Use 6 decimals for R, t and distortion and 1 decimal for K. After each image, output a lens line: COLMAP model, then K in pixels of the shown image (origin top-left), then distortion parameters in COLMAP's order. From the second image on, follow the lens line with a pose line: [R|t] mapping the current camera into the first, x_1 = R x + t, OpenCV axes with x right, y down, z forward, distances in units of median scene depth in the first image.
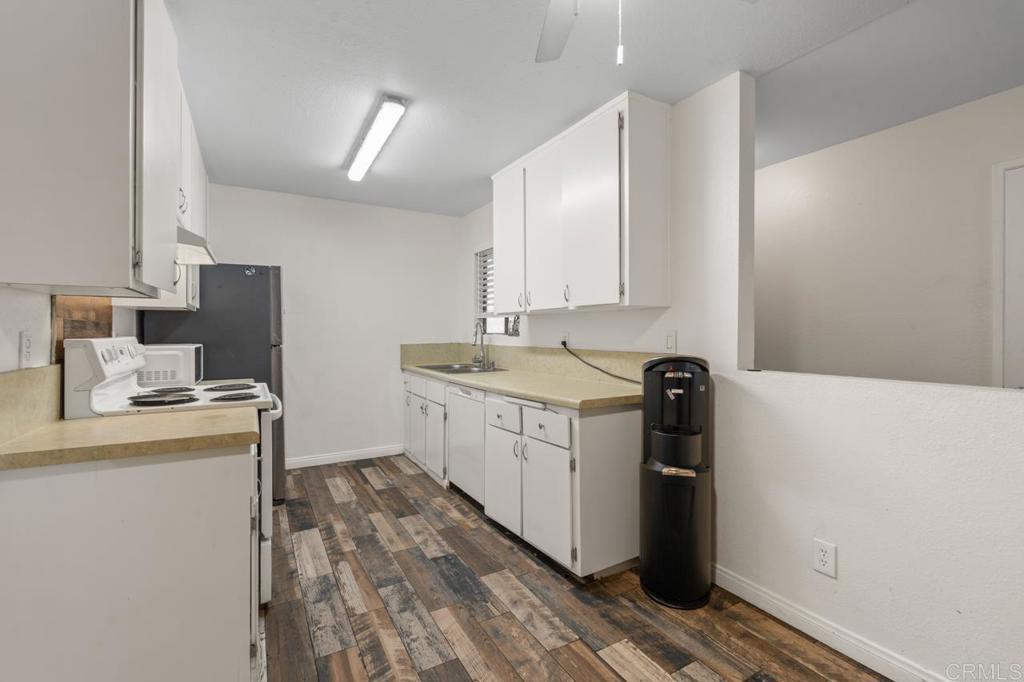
lens RADIAL K [[445.2, 0, 514.7], [0, 445.2, 330.4], [0, 0, 1]] dist [-0.006143, 0.000177]
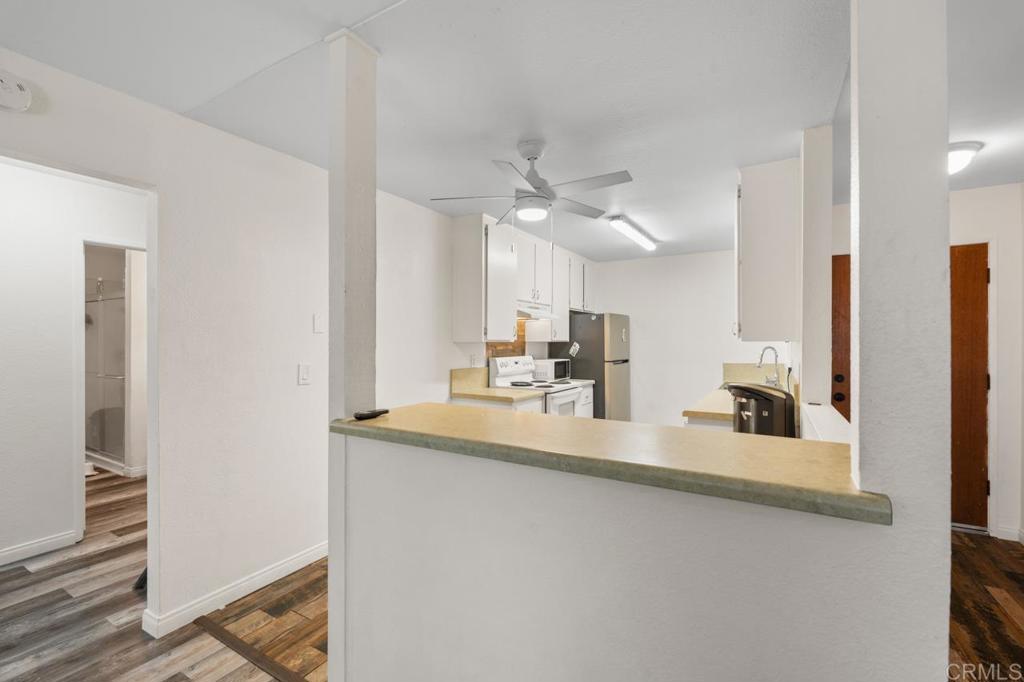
lens RADIAL K [[445.2, 0, 508.6], [0, 445.2, 344.1], [0, 0, 1]] dist [-0.006143, 0.000177]
pose [[0.478579, 0.003386, -0.878038, 1.017213], [0.004175, 0.999972, 0.006132, -0.057057], [0.878035, -0.006601, 0.478551, -0.140807]]
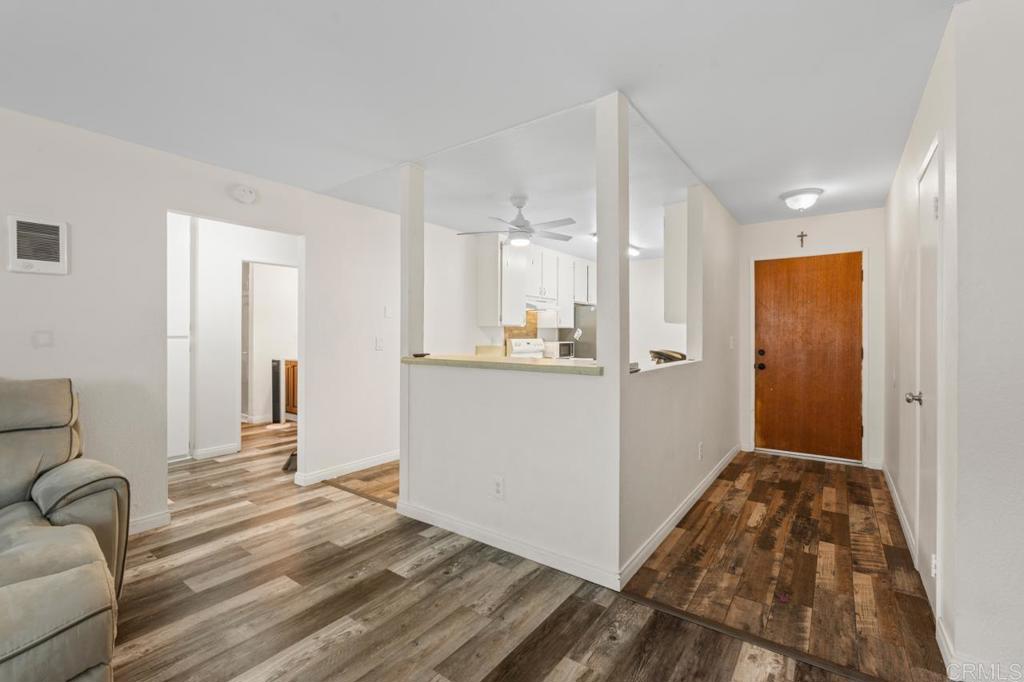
lens RADIAL K [[445.2, 0, 509.6], [0, 445.2, 340.2], [0, 0, 1]] dist [-0.006143, 0.000177]
pose [[0.388623, 0.008121, -0.921361, 1.670161], [0.002018, 0.999951, 0.009665, -0.003100], [0.921395, -0.005615, 0.388587, -0.278197]]
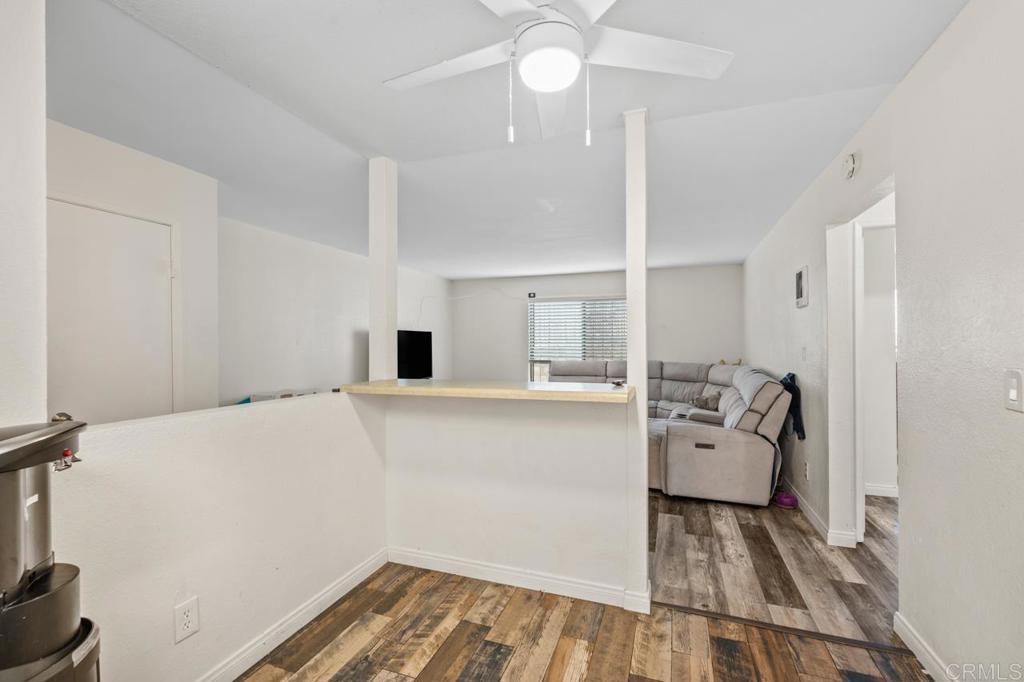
lens RADIAL K [[445.2, 0, 514.6], [0, 445.2, 346.9], [0, 0, 1]] dist [-0.006143, 0.000177]
pose [[-0.638861, -0.003986, 0.769312, -0.310014], [-0.001255, 0.999991, 0.004139, -0.028353], [-0.769321, 0.001679, -0.638860, 0.817210]]
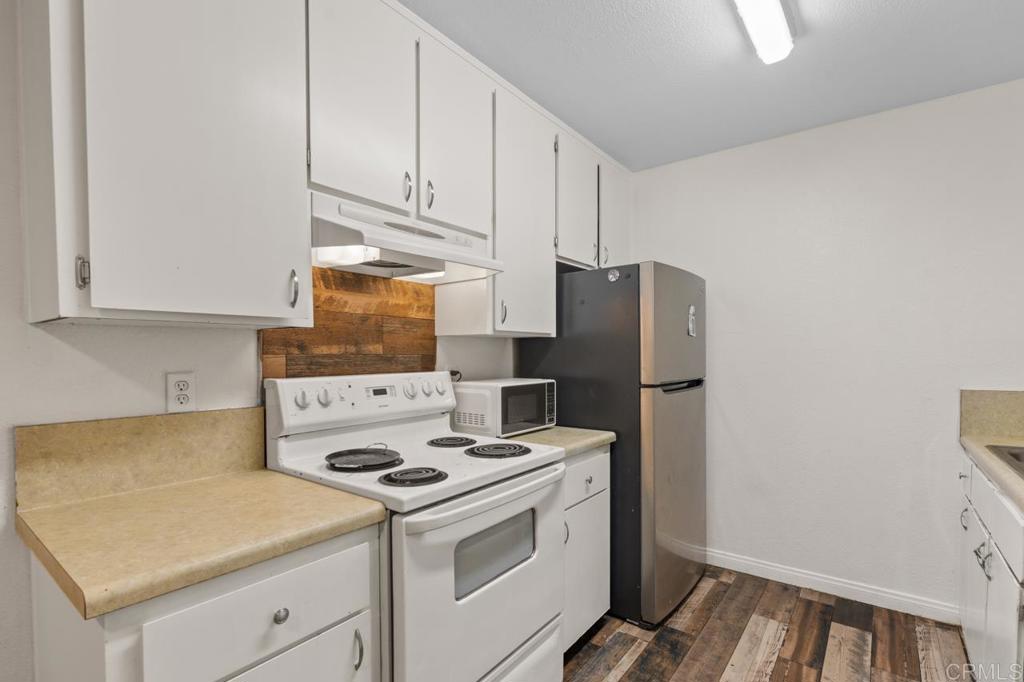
lens RADIAL K [[477.5, 0, 513.7], [0, 477.5, 367.2], [0, 0, 1]] dist [-0.009894, 0.001643]
pose [[0.382687, 0.022995, -0.923592, 0.038975], [0.009180, 0.999546, 0.028689, -0.018620], [0.923832, -0.019458, 0.382302, 0.780205]]
